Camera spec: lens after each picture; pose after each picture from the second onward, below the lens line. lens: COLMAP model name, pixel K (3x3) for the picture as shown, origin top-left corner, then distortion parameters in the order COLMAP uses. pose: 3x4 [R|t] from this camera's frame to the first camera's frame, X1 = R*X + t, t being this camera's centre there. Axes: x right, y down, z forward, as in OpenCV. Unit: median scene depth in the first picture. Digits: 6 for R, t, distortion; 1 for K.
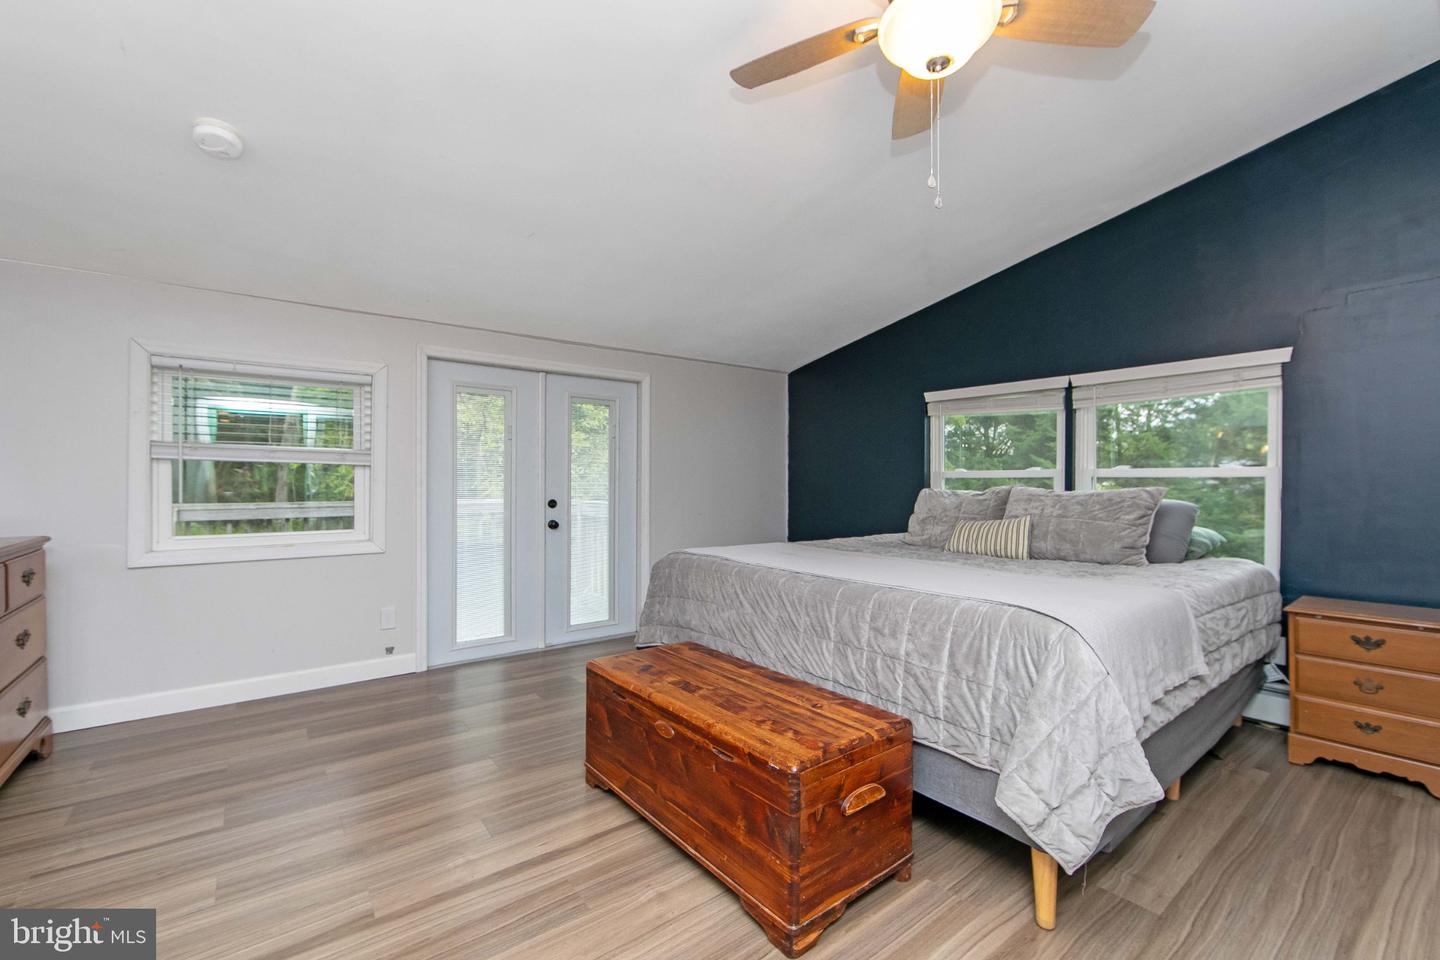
lens RADIAL K [[579.1, 0, 726.3], [0, 579.1, 475.5], [0, 0, 1]] dist [-0.000002, 0.000100]
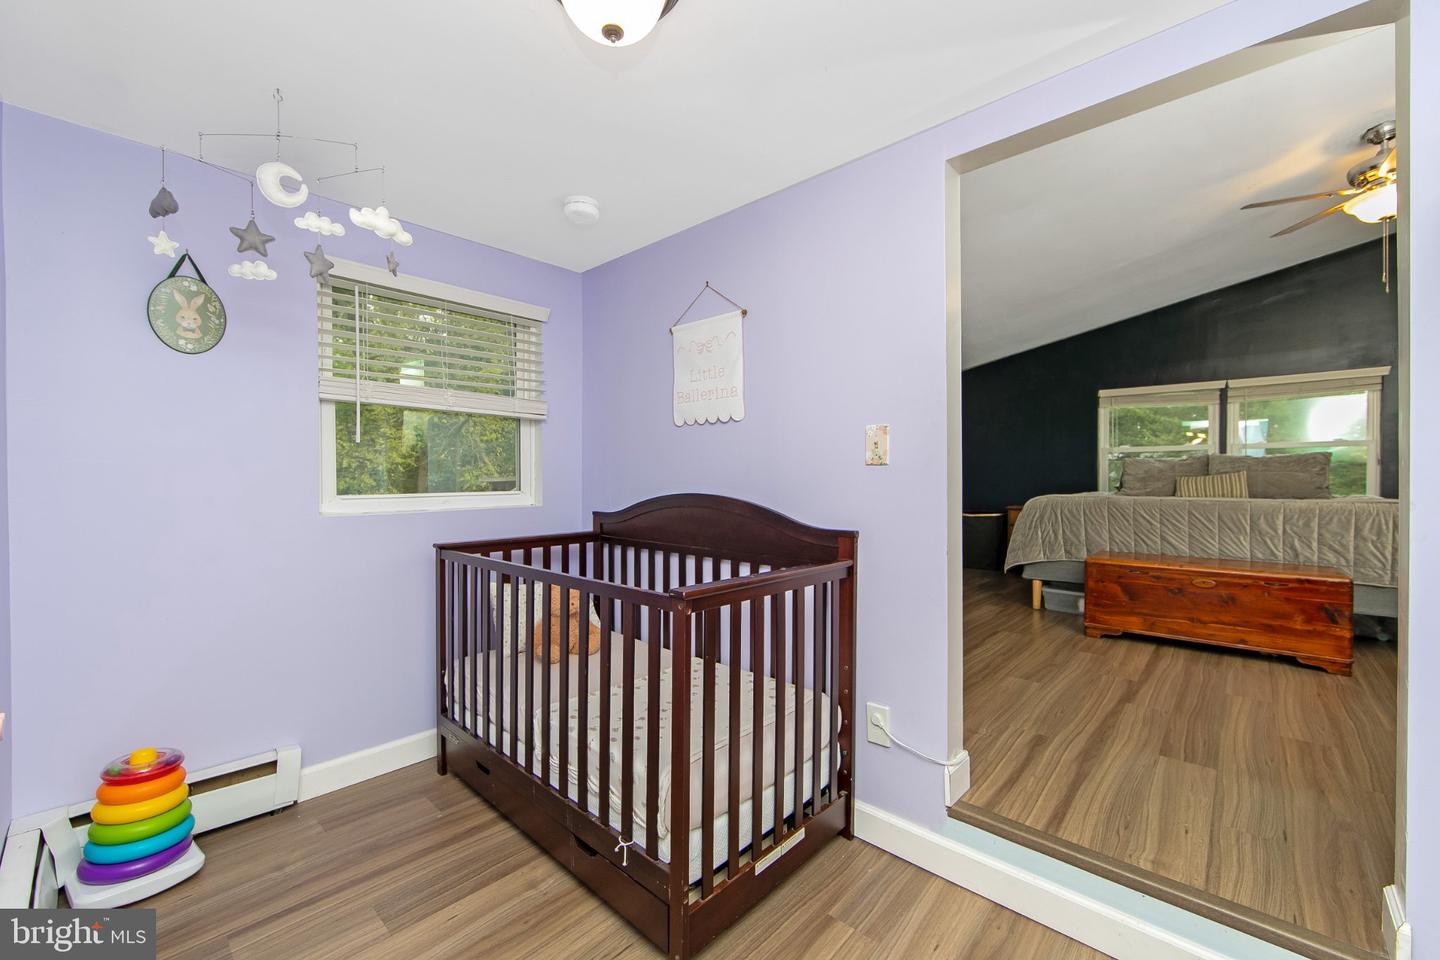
lens RADIAL K [[576.8, 0, 722.0], [0, 576.8, 486.6], [0, 0, 1]] dist [-0.001498, -0.000145]
pose [[0.981680, -0.007457, 0.190390, -1.591501], [0.003865, 0.999808, 0.019235, 0.107826], [-0.190497, -0.018147, 0.981520, -0.325887]]
